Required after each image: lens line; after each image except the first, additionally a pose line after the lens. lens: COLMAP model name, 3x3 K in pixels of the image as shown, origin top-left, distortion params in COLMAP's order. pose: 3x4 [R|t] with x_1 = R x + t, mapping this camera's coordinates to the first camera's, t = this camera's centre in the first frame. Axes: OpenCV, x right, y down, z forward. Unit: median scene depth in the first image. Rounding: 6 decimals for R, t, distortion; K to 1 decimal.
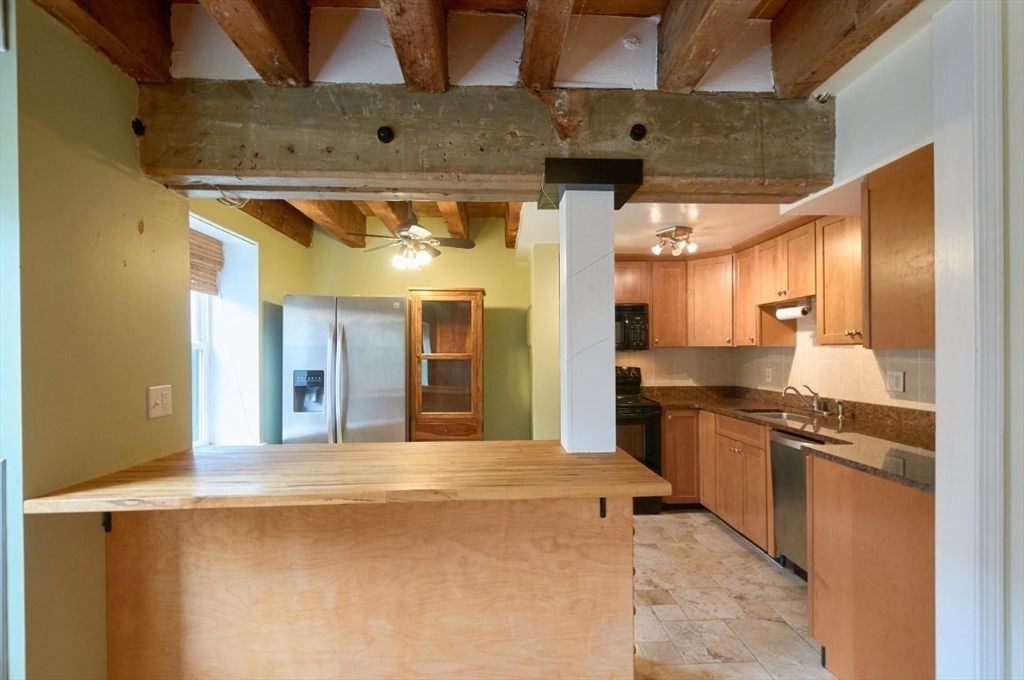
lens RADIAL K [[468.5, 0, 519.6], [0, 468.5, 353.2], [0, 0, 1]] dist [0.003635, -0.000191]
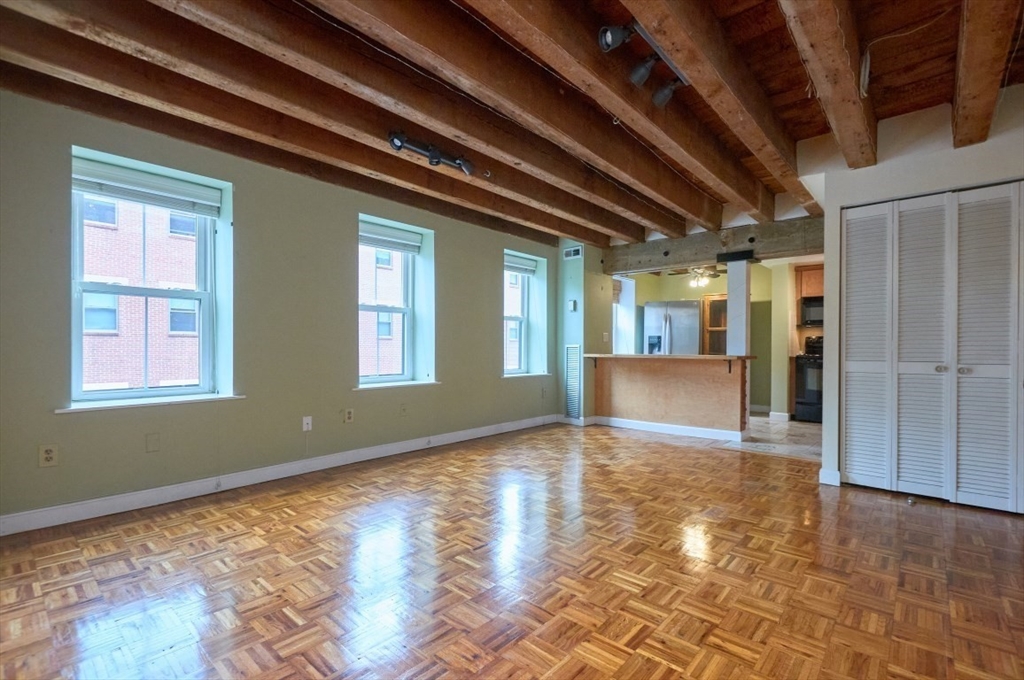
lens RADIAL K [[468.5, 0, 513.1], [0, 468.5, 344.7], [0, 0, 1]] dist [0.003635, -0.000191]
pose [[0.706185, 0.007748, -0.707985, 0.651121], [-0.011967, 0.999928, -0.000992, 0.090450], [0.707926, 0.009173, 0.706227, -1.042854]]
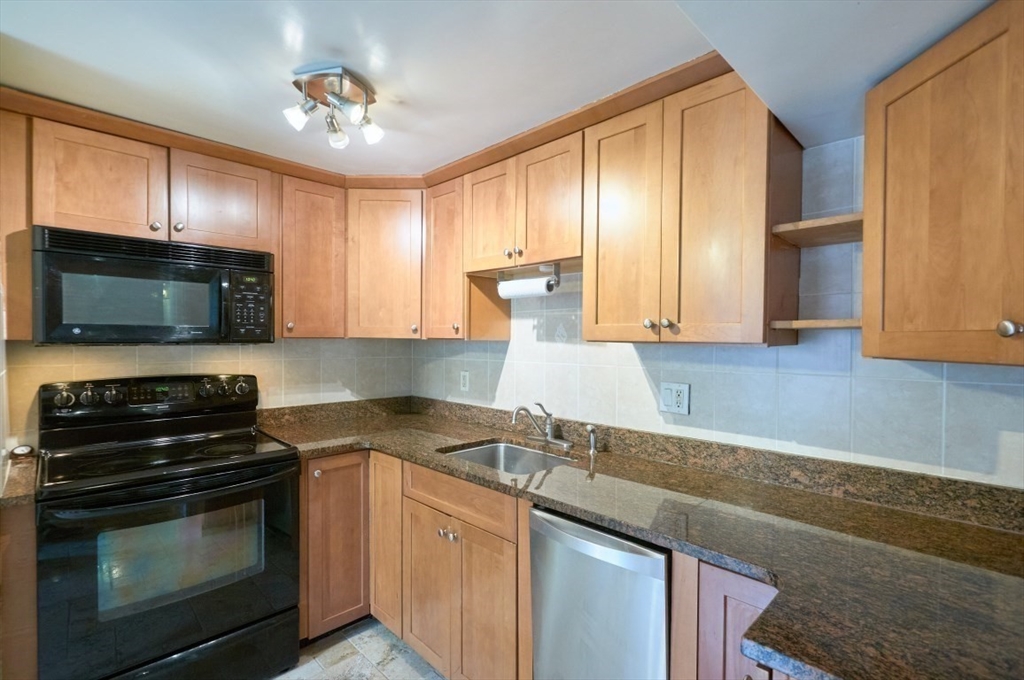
lens RADIAL K [[468.5, 0, 514.3], [0, 468.5, 345.5], [0, 0, 1]] dist [0.003635, -0.000191]
pose [[0.736167, 0.001785, 0.676797, 0.145174], [-0.010993, 0.999896, 0.009320, -0.014781], [-0.676710, -0.014302, 0.736111, 0.529912]]
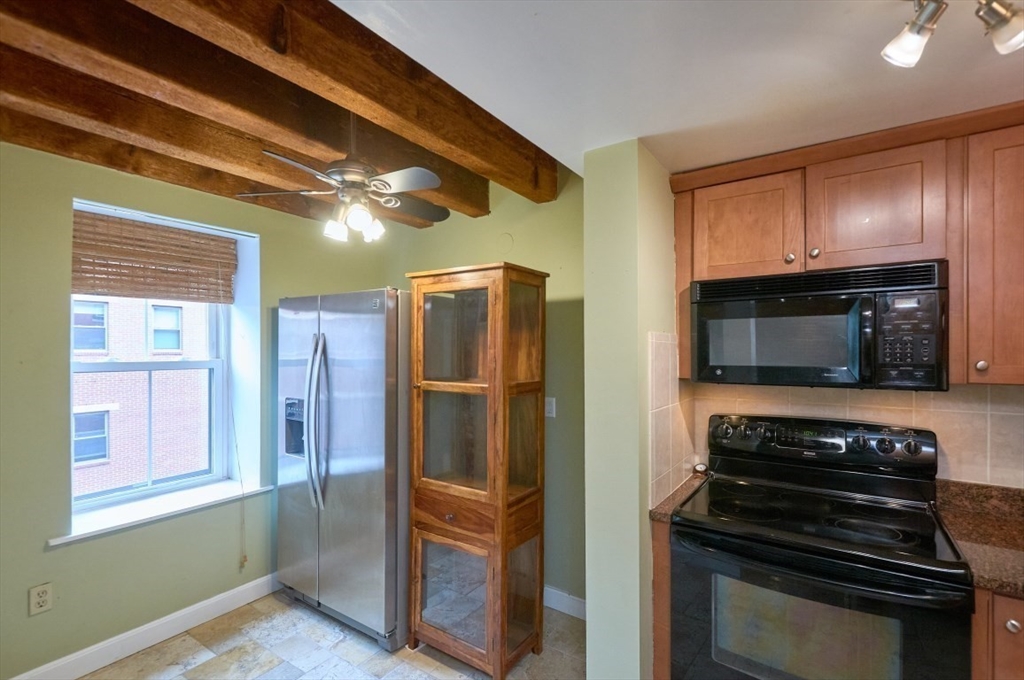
lens RADIAL K [[468.5, 0, 509.6], [0, 468.5, 355.3], [0, 0, 1]] dist [0.003635, -0.000191]
pose [[0.804955, 0.010443, -0.593244, 0.264160], [-0.004799, 0.999927, 0.011089, -0.044026], [0.593317, -0.006079, 0.804946, 0.631266]]
